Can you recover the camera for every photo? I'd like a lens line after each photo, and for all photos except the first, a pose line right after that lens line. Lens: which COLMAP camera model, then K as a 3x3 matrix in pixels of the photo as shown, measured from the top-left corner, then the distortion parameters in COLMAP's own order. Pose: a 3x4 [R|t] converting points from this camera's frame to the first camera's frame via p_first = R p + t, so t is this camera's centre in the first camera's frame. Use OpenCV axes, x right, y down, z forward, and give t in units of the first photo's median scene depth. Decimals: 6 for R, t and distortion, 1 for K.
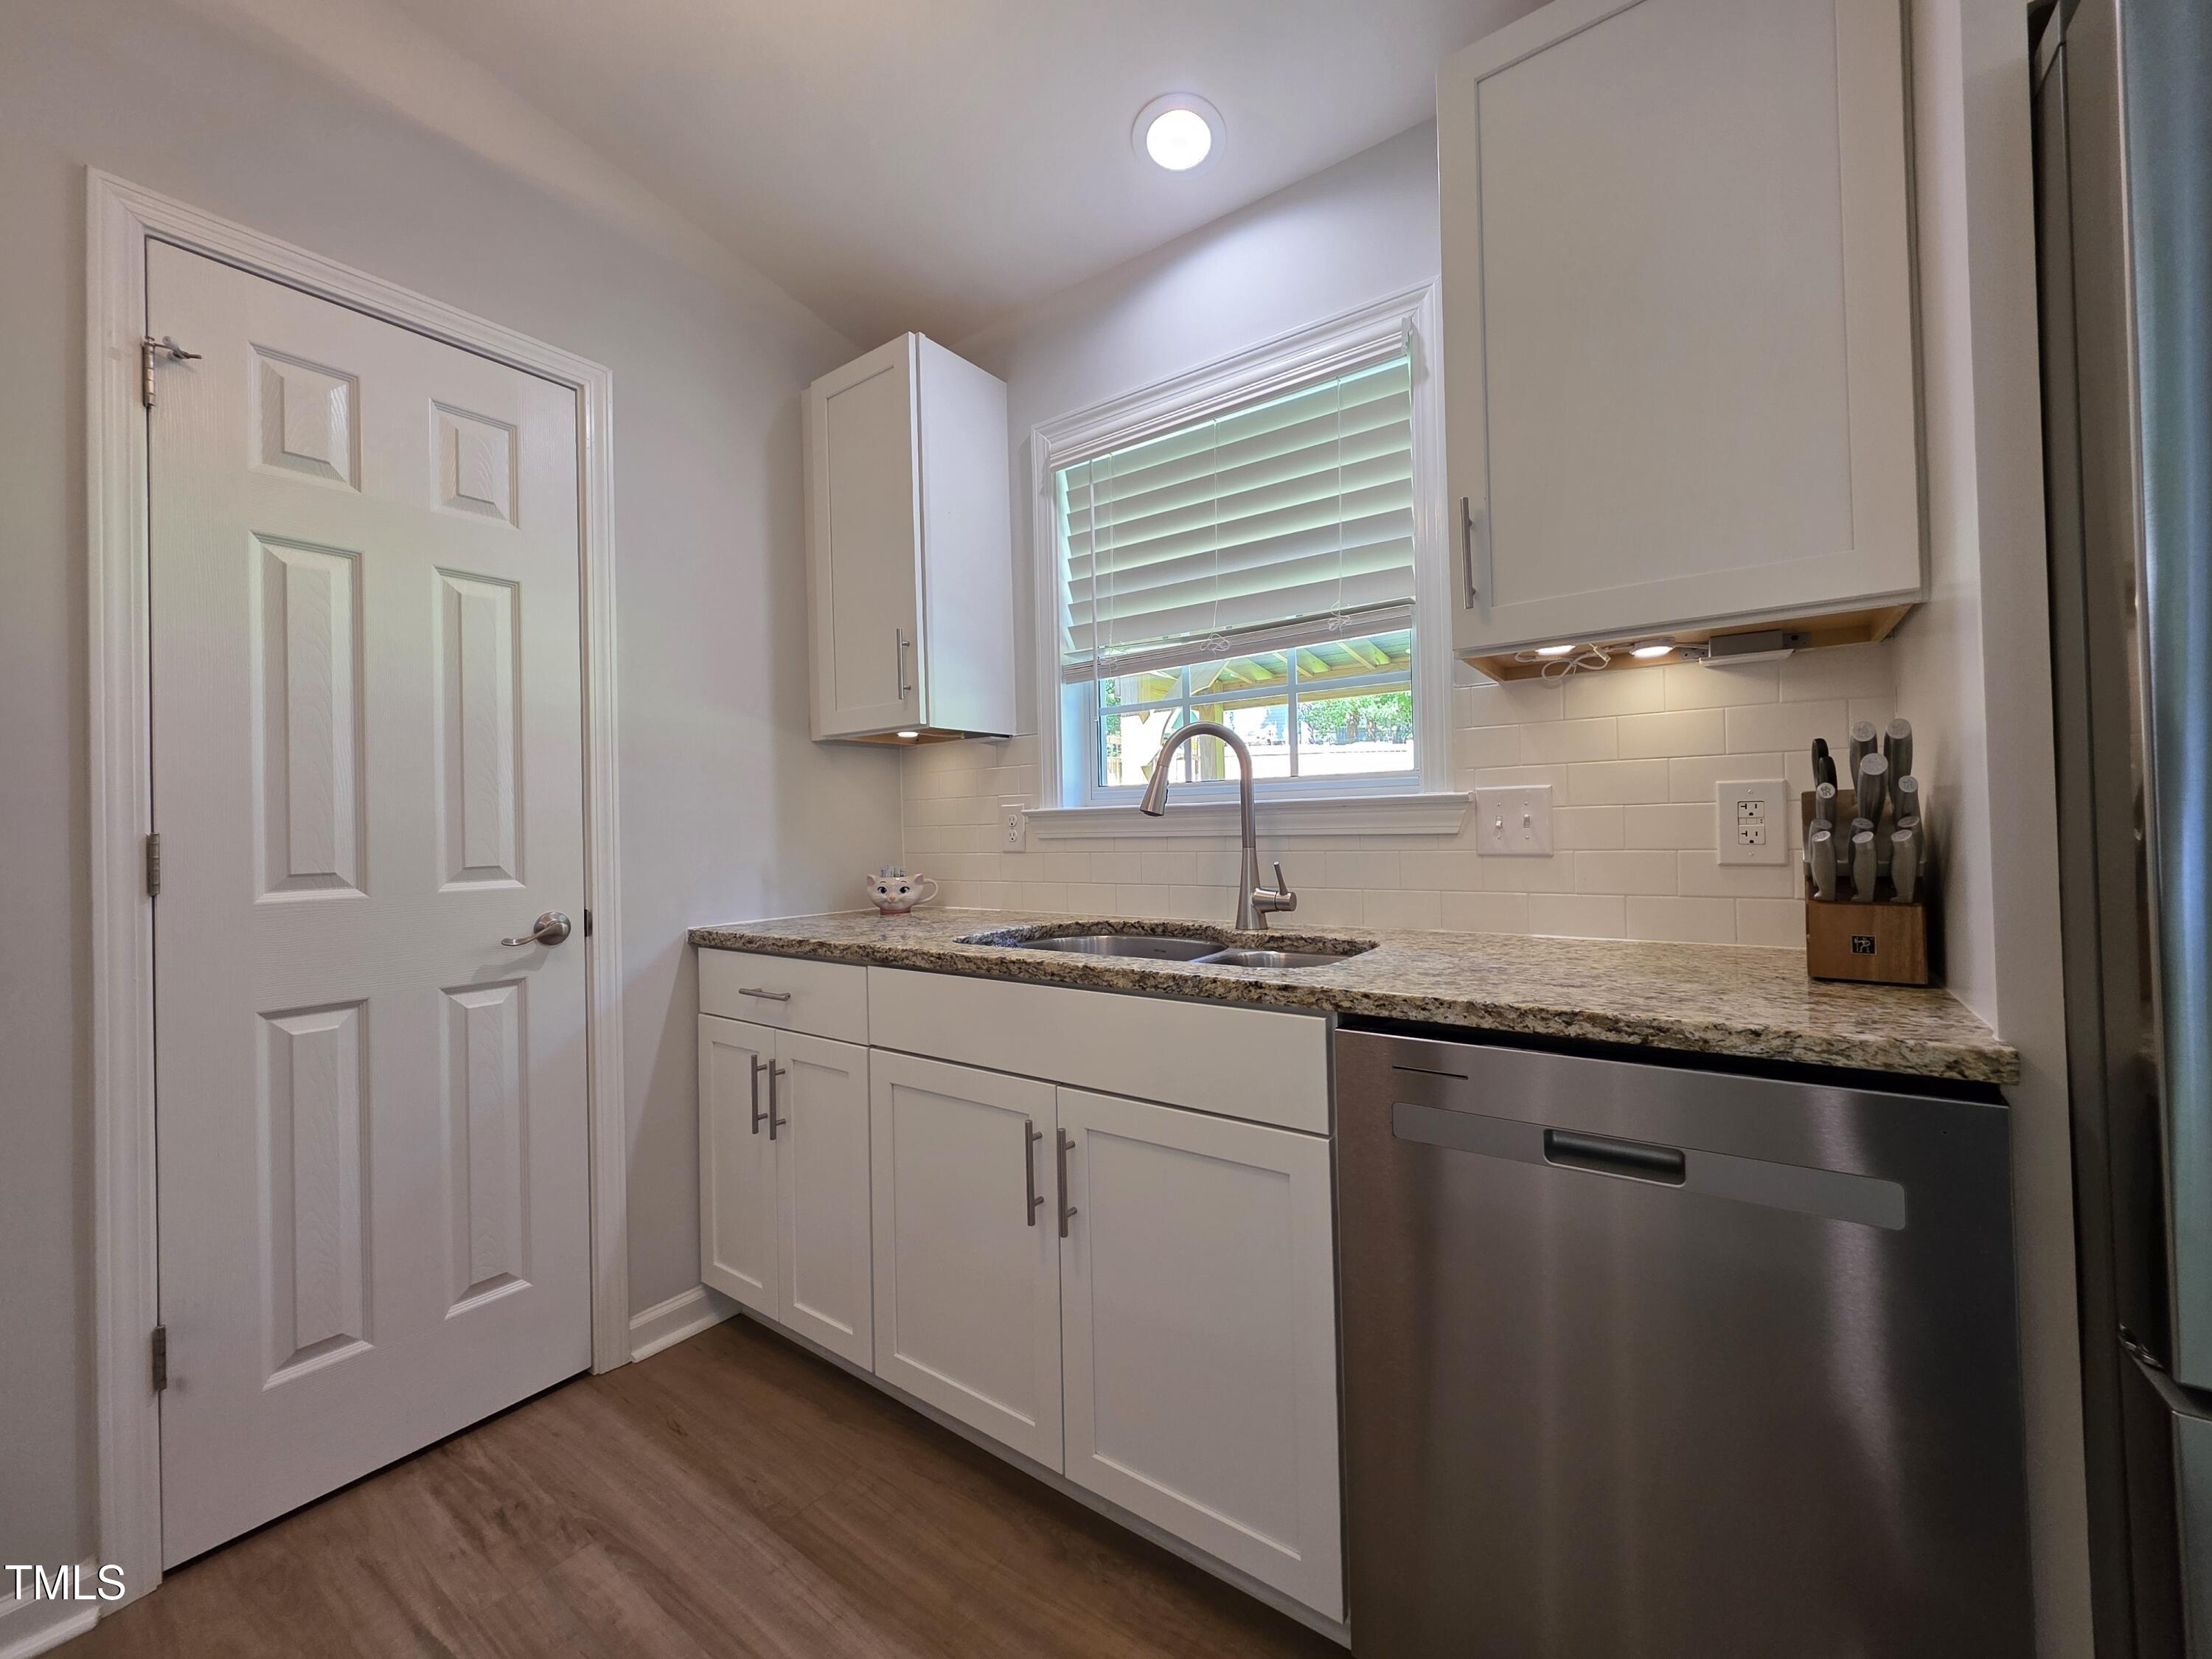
lens RADIAL K [[886.3, 0, 1097.6], [0, 886.3, 823.7], [0, 0, 1]] dist [-0.001421, 0.000034]
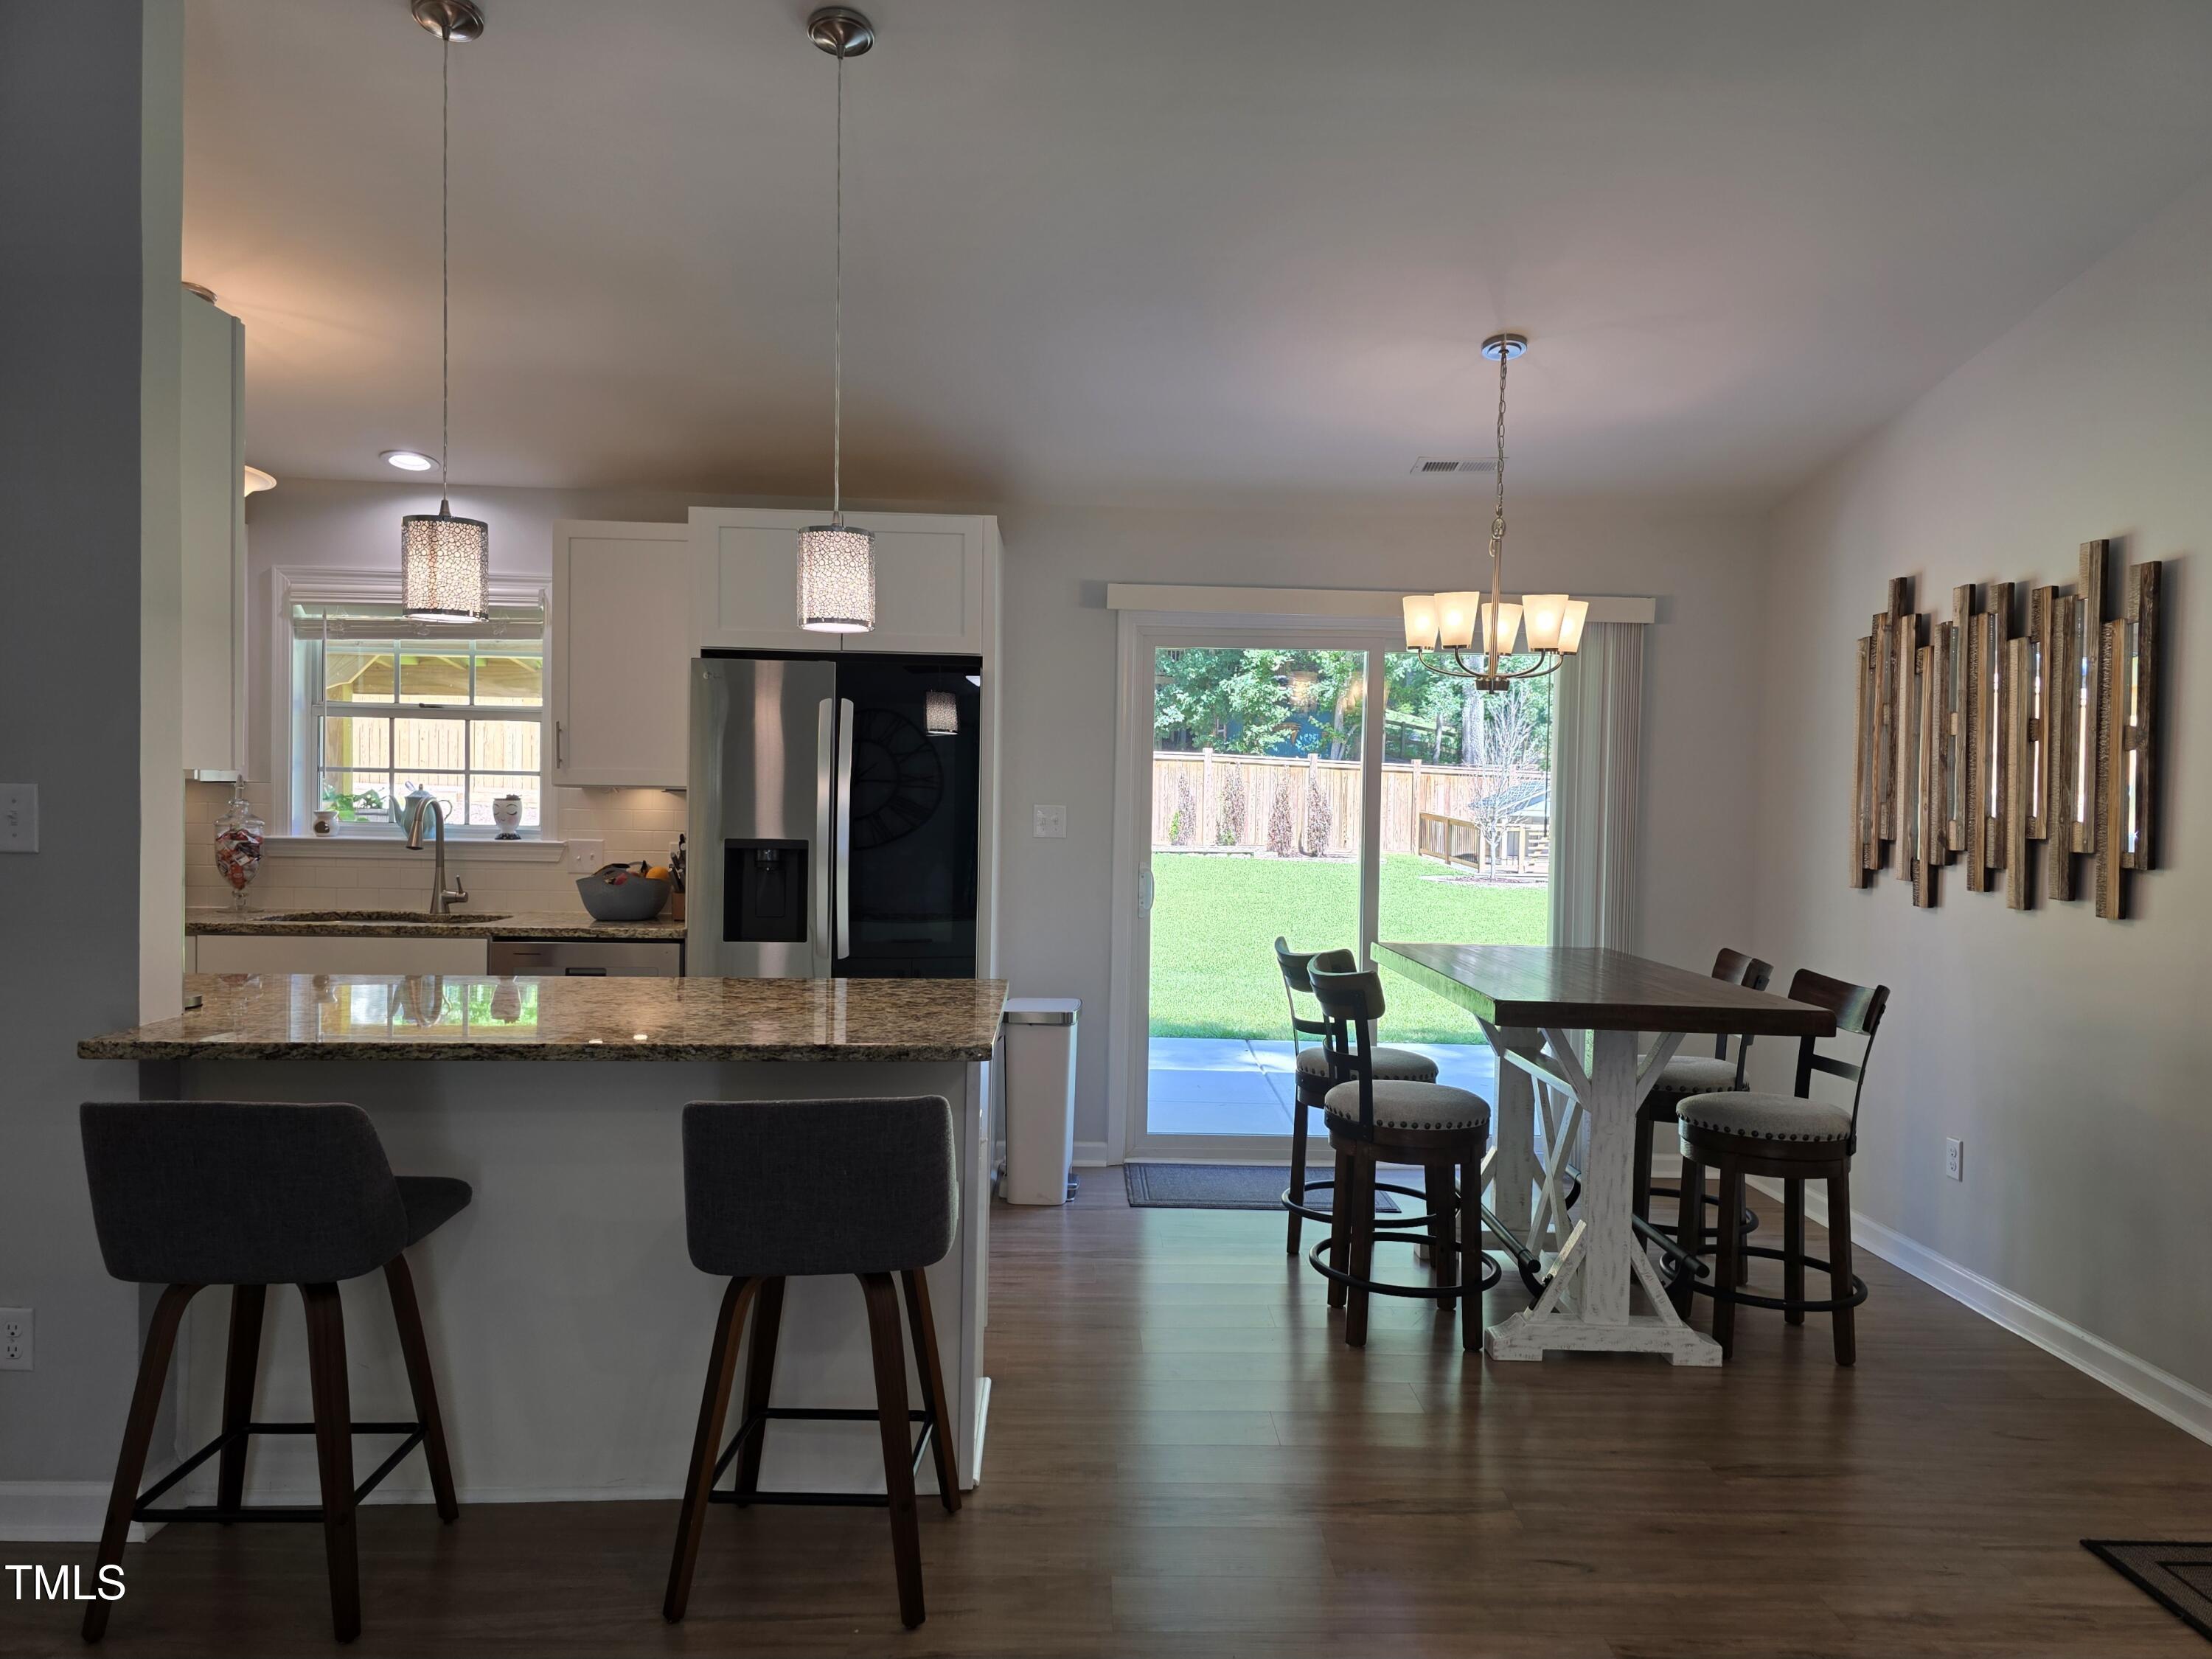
lens RADIAL K [[1483.8, 0, 1130.6], [0, 1483.8, 835.2], [0, 0, 1]] dist [0.070887, -0.068398]
pose [[0.784083, 0.022603, 0.620244, -0.673428], [-0.040093, 0.999094, 0.014276, -0.148917], [-0.619360, -0.036061, 0.784279, -2.435828]]
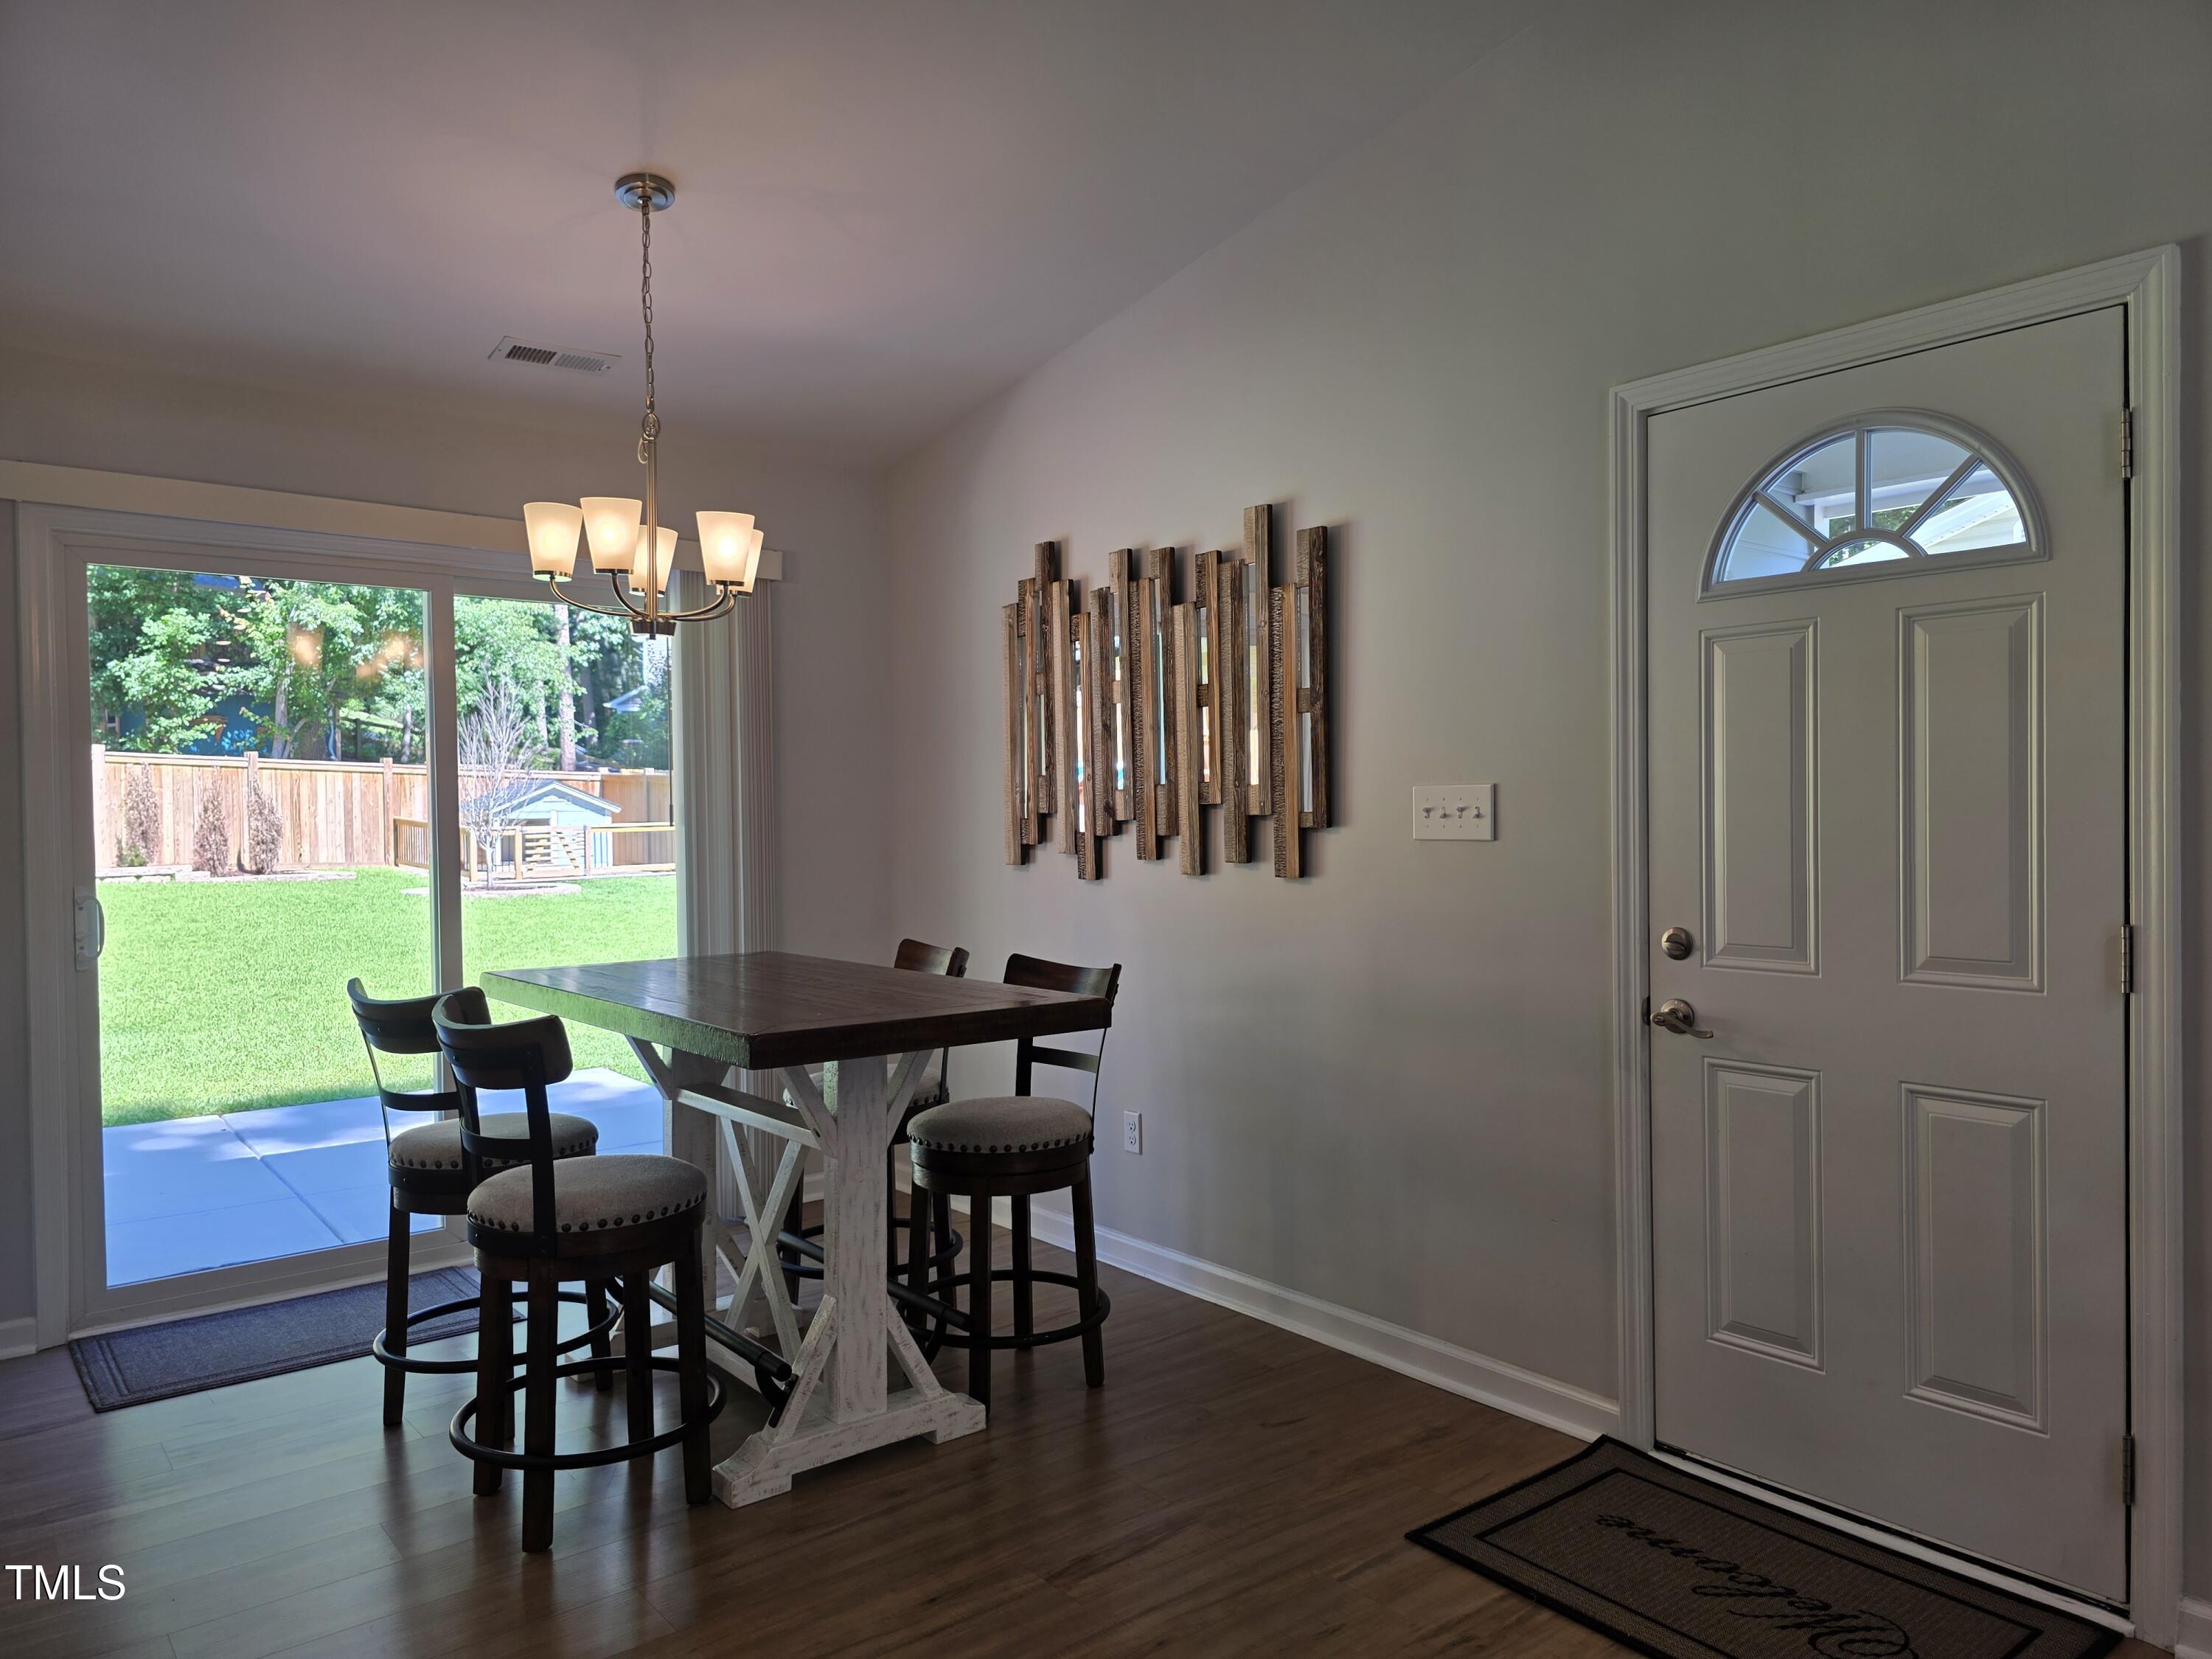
lens RADIAL K [[1473.4, 0, 1117.5], [0, 1473.4, 834.2], [0, 0, 1]] dist [0.075227, -0.070794]
pose [[0.245324, 0.000957, 0.969441, -0.368752], [-0.000144, 1.000000, -0.000951, -0.115613], [-0.969441, 0.000093, 0.245324, -1.874582]]
